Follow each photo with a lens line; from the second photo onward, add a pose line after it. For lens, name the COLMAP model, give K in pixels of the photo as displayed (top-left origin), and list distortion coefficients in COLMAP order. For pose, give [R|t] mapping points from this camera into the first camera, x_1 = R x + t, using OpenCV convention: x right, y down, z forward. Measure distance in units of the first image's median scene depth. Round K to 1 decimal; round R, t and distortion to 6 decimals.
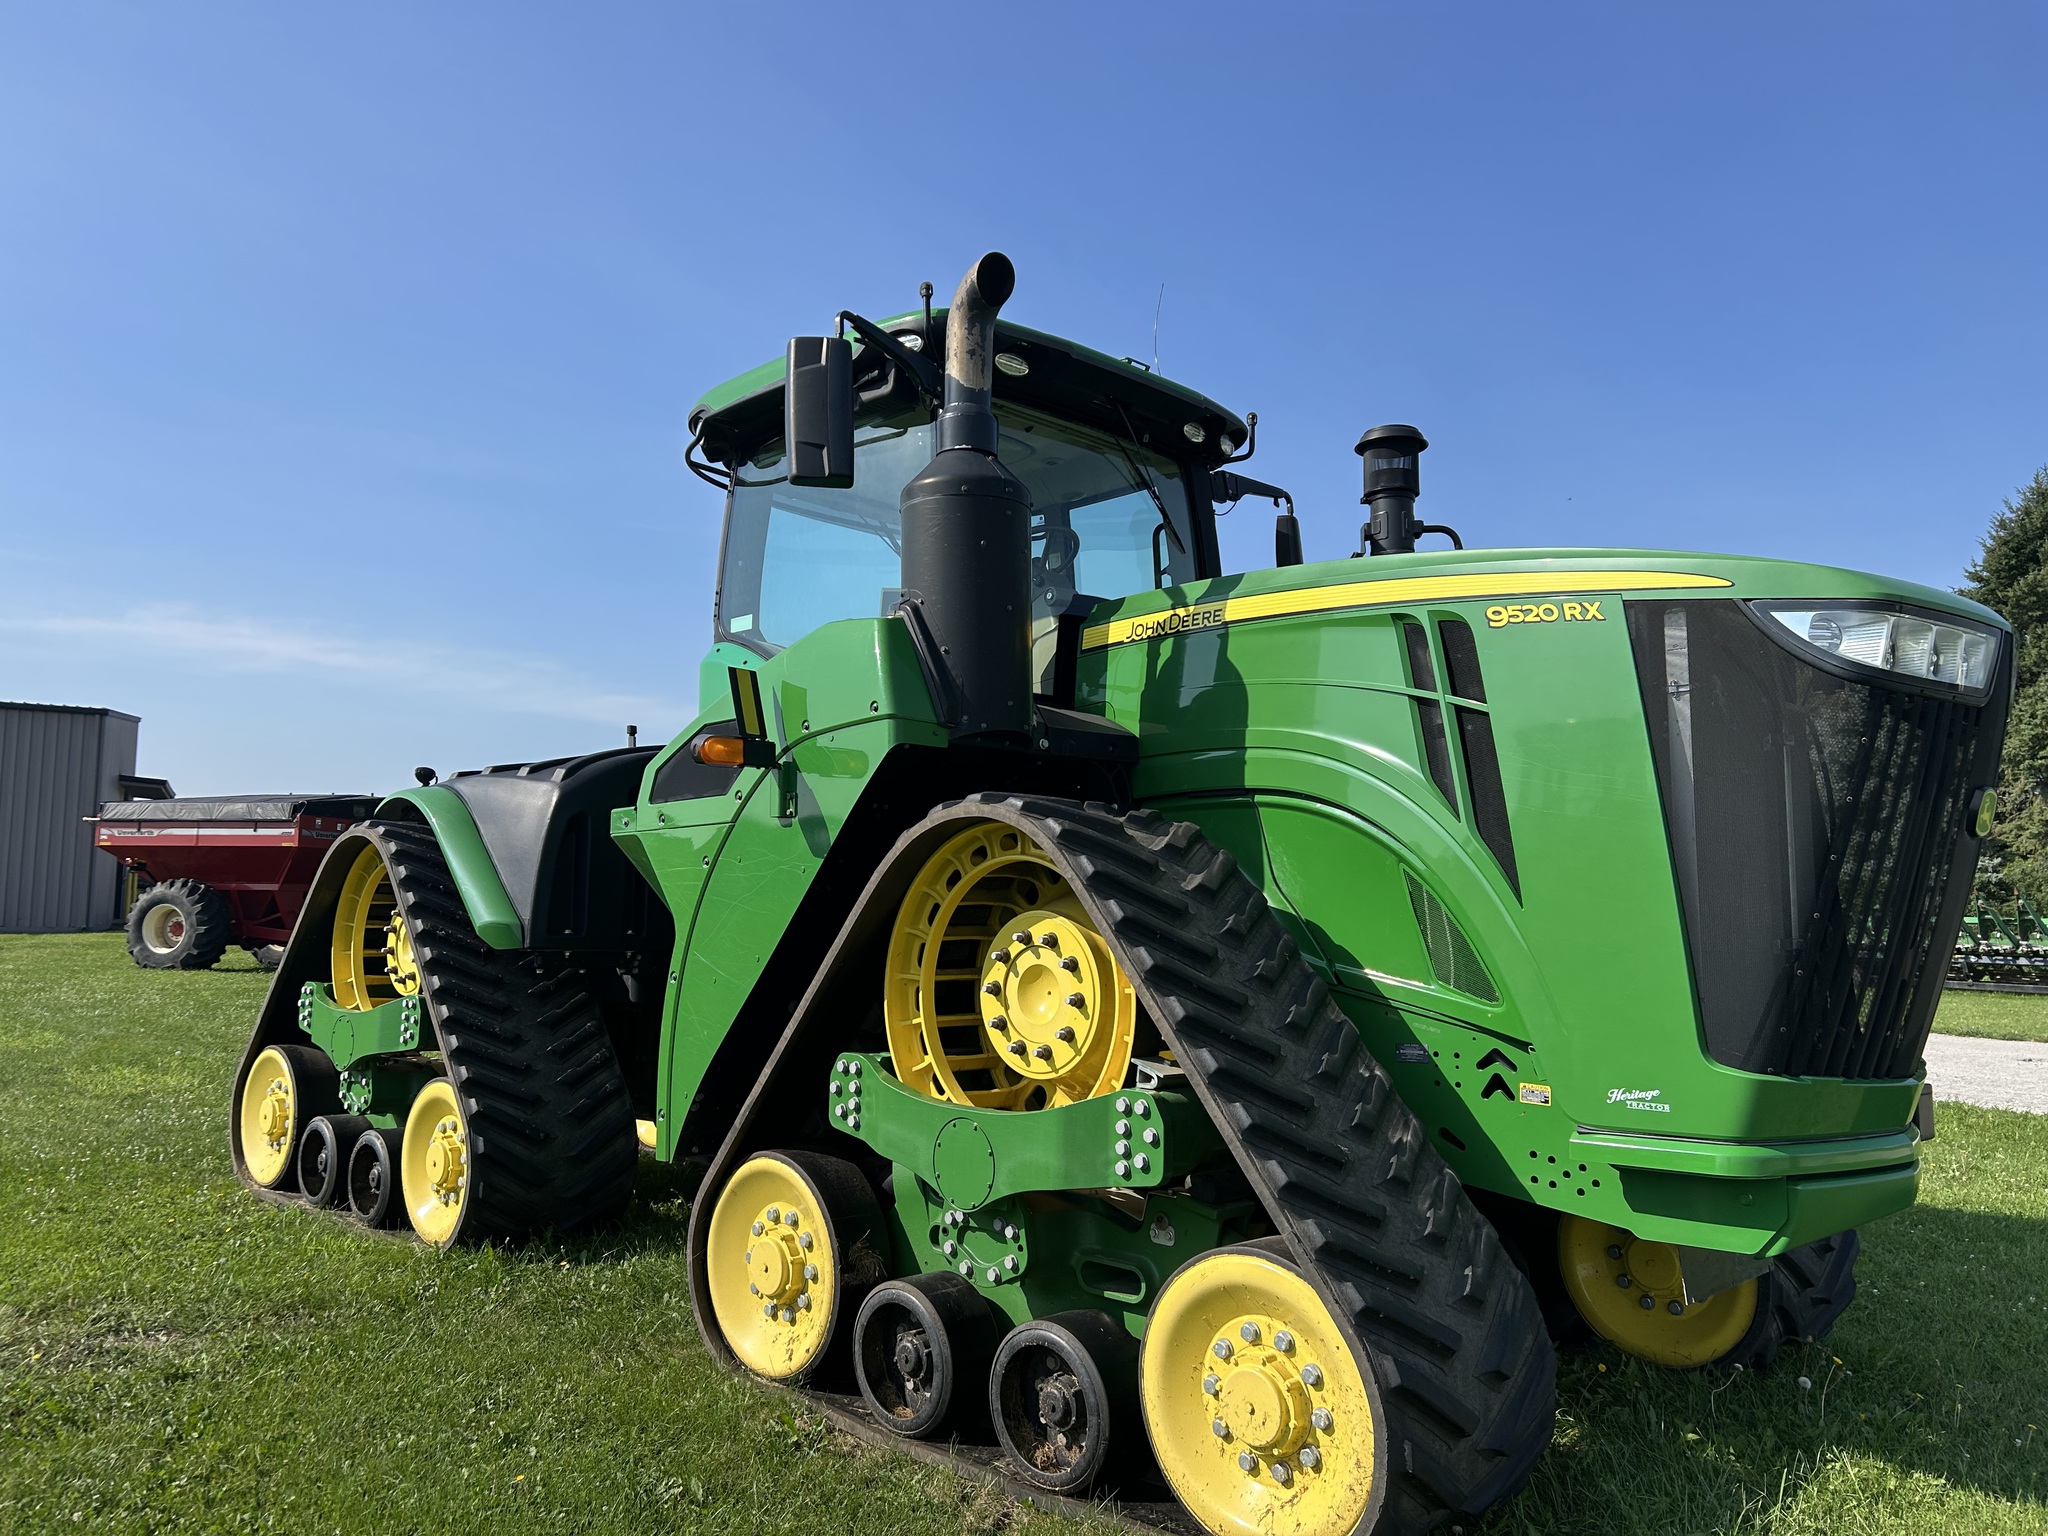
lens RADIAL K [[1561.1, 0, 1016.5], [0, 1561.1, 778.2], [0, 0, 1]] dist [0.041164, -0.048812]
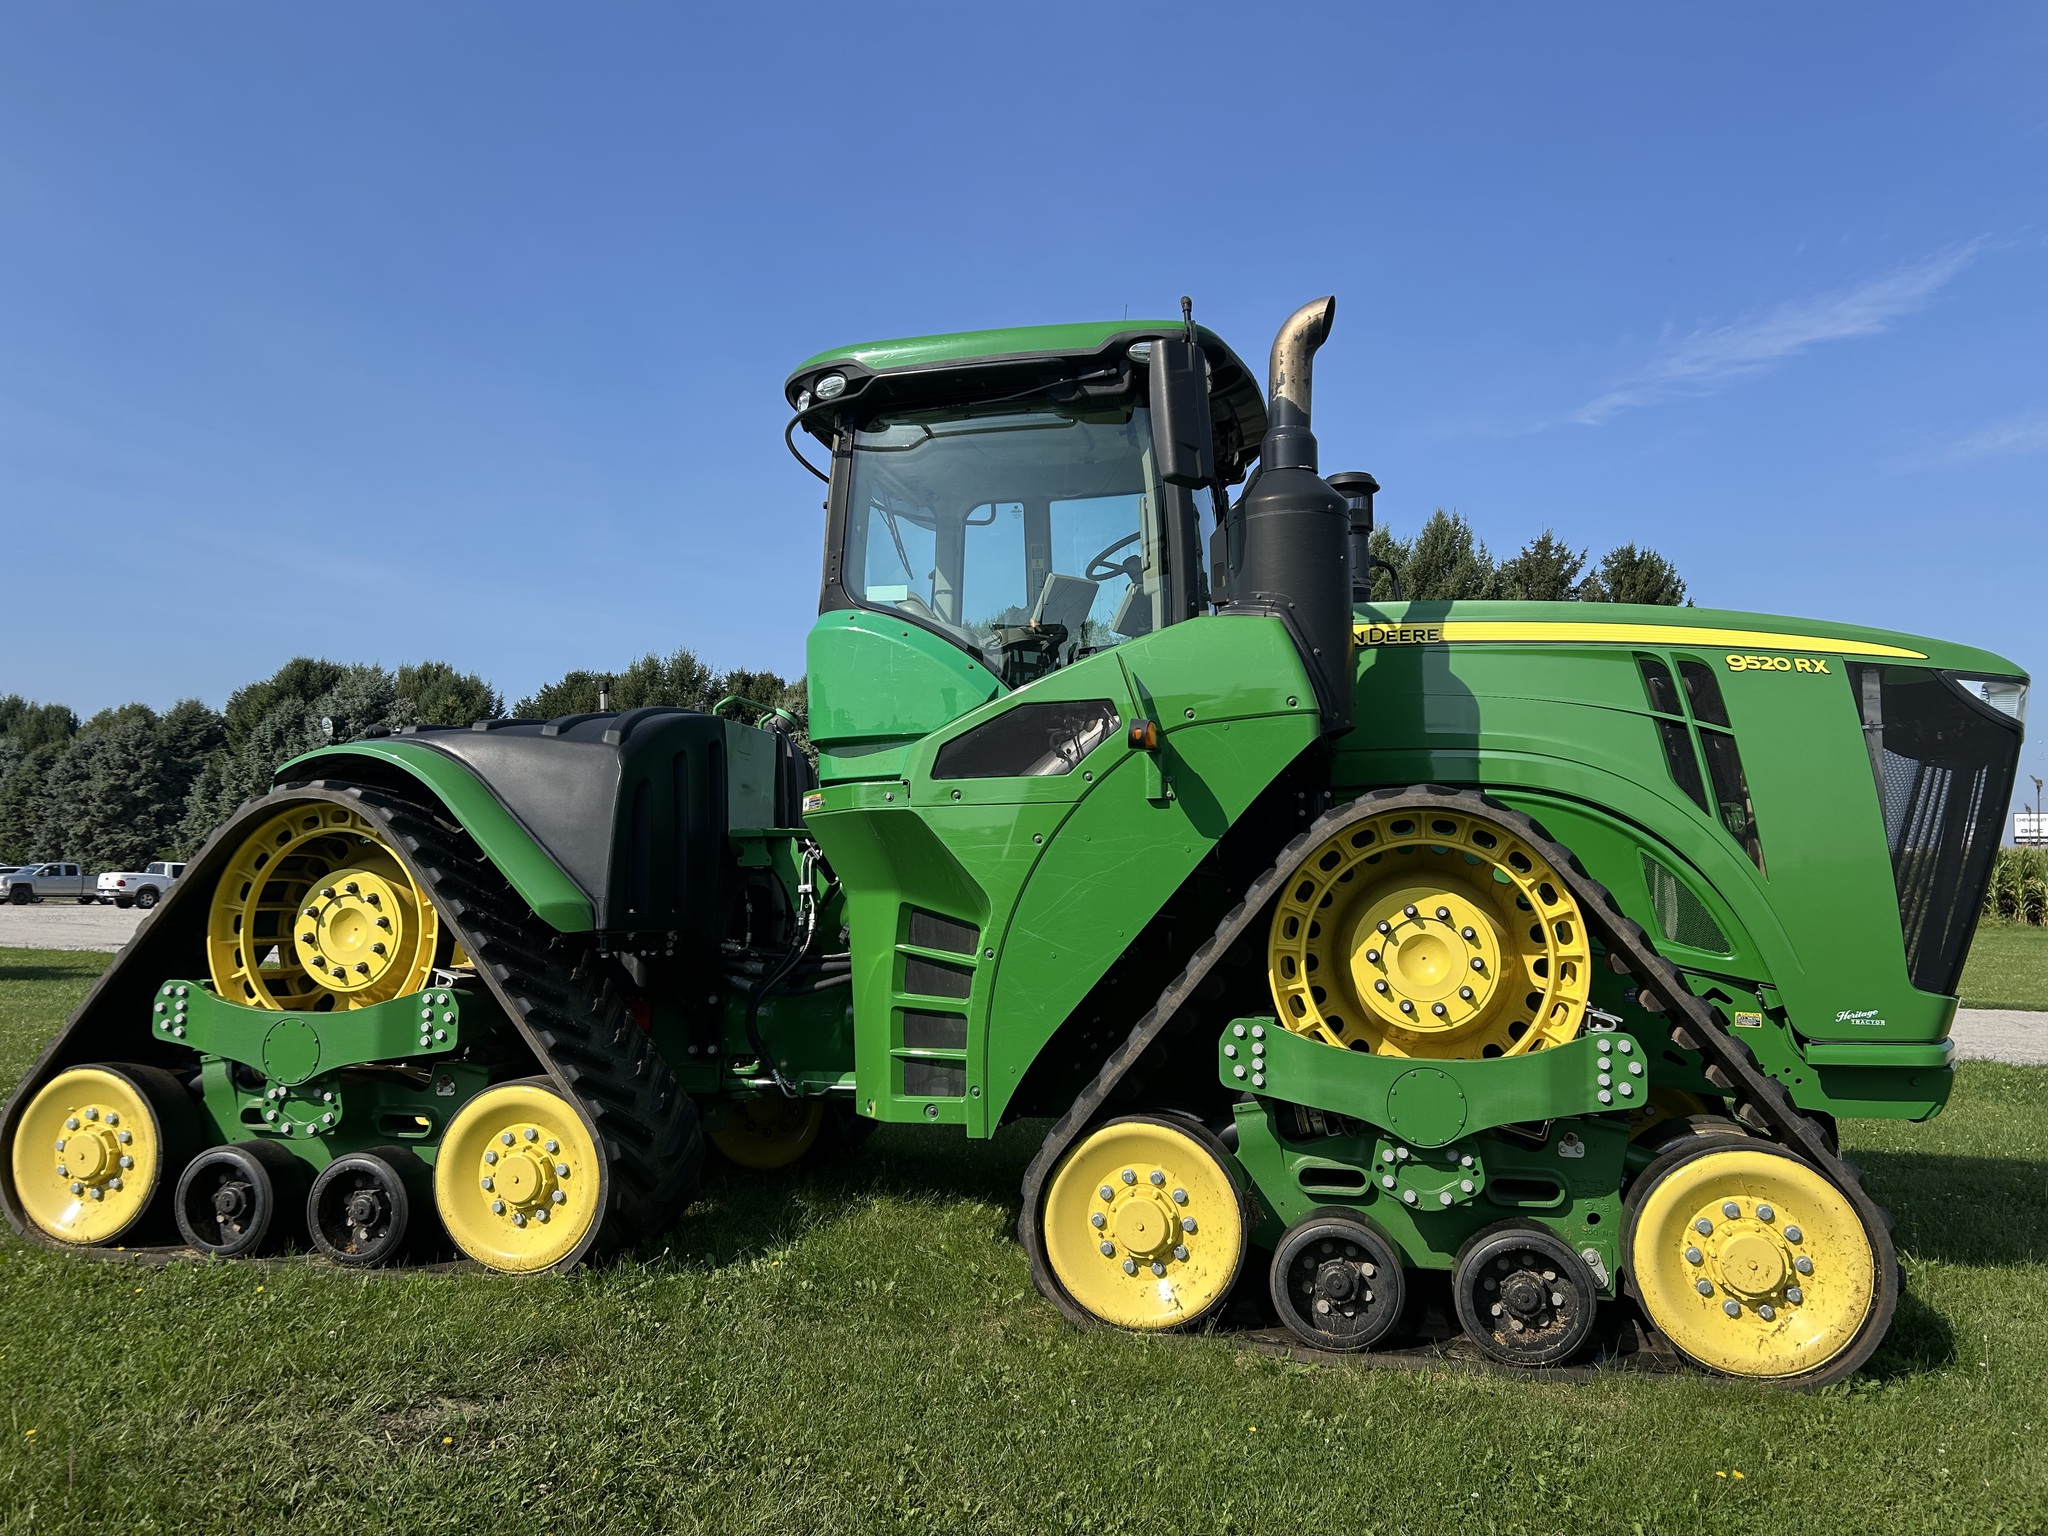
lens RADIAL K [[1602.5, 0, 1003.8], [0, 1602.5, 775.9], [0, 0, 1]] dist [0.029892, -0.009128]
pose [[0.851722, 0.025064, 0.523395, -0.892144], [-0.039123, 0.999109, 0.015820, -0.004757], [-0.522532, -0.033951, 0.851943, 0.151511]]
